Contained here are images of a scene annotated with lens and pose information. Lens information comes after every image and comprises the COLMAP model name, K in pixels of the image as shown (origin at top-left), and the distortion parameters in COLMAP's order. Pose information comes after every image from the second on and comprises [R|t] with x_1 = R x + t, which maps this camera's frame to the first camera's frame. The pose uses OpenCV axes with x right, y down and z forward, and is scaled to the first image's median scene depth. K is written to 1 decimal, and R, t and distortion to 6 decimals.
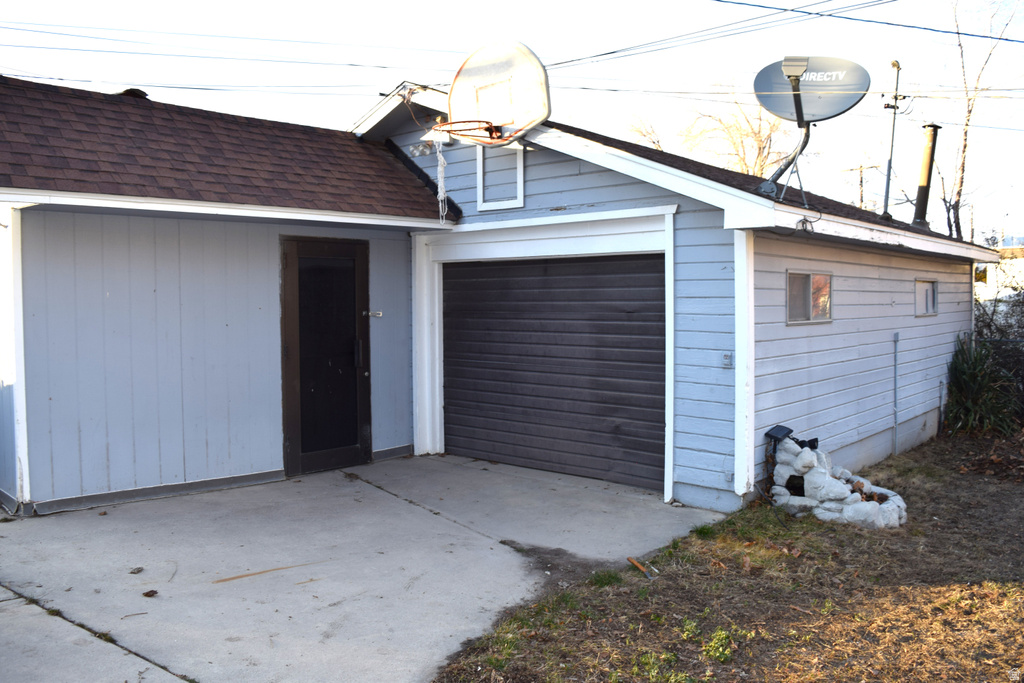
lens RADIAL K [[802.1, 0, 511.7], [0, 802.1, 335.3], [0, 0, 1]] dist [-0.093656, 0.010373]
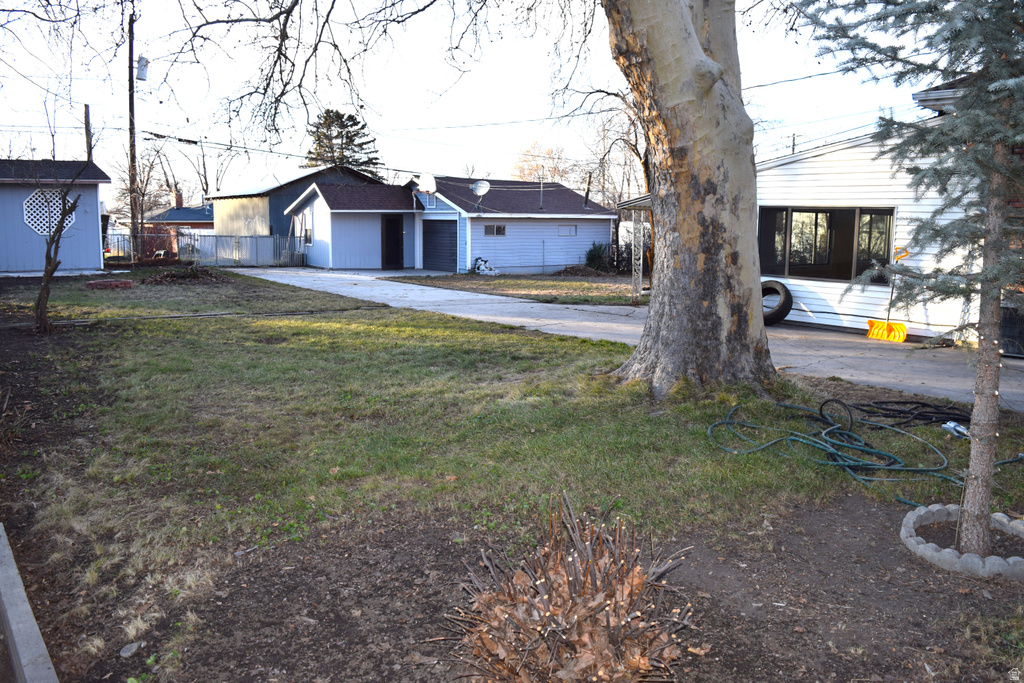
lens RADIAL K [[802.1, 0, 511.7], [0, 802.1, 335.3], [0, 0, 1]] dist [-0.093656, 0.010373]
pose [[0.986577, 0.037254, -0.158988, 1.144382], [-0.021434, 0.994748, 0.100086, 0.082393], [0.161882, -0.095335, 0.982194, -3.271438]]
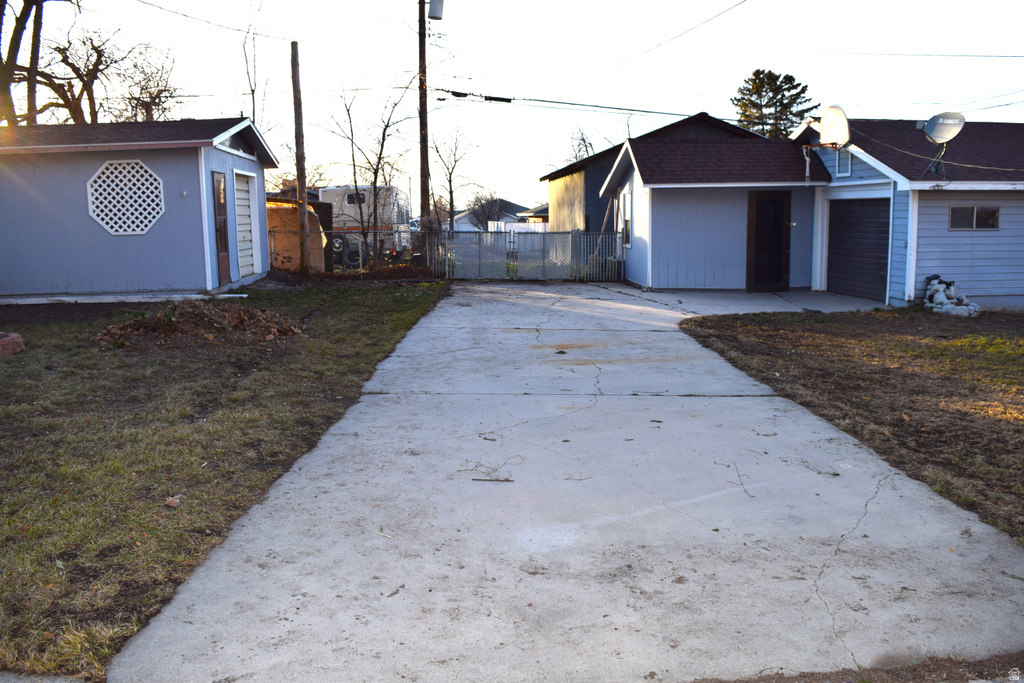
lens RADIAL K [[802.1, 0, 511.7], [0, 802.1, 335.3], [0, 0, 1]] dist [-0.093656, 0.010373]
pose [[0.741382, 0.090883, -0.664901, 0.819609], [-0.015707, 0.992866, 0.118198, 0.035756], [0.670900, -0.077187, 0.737520, -1.293646]]
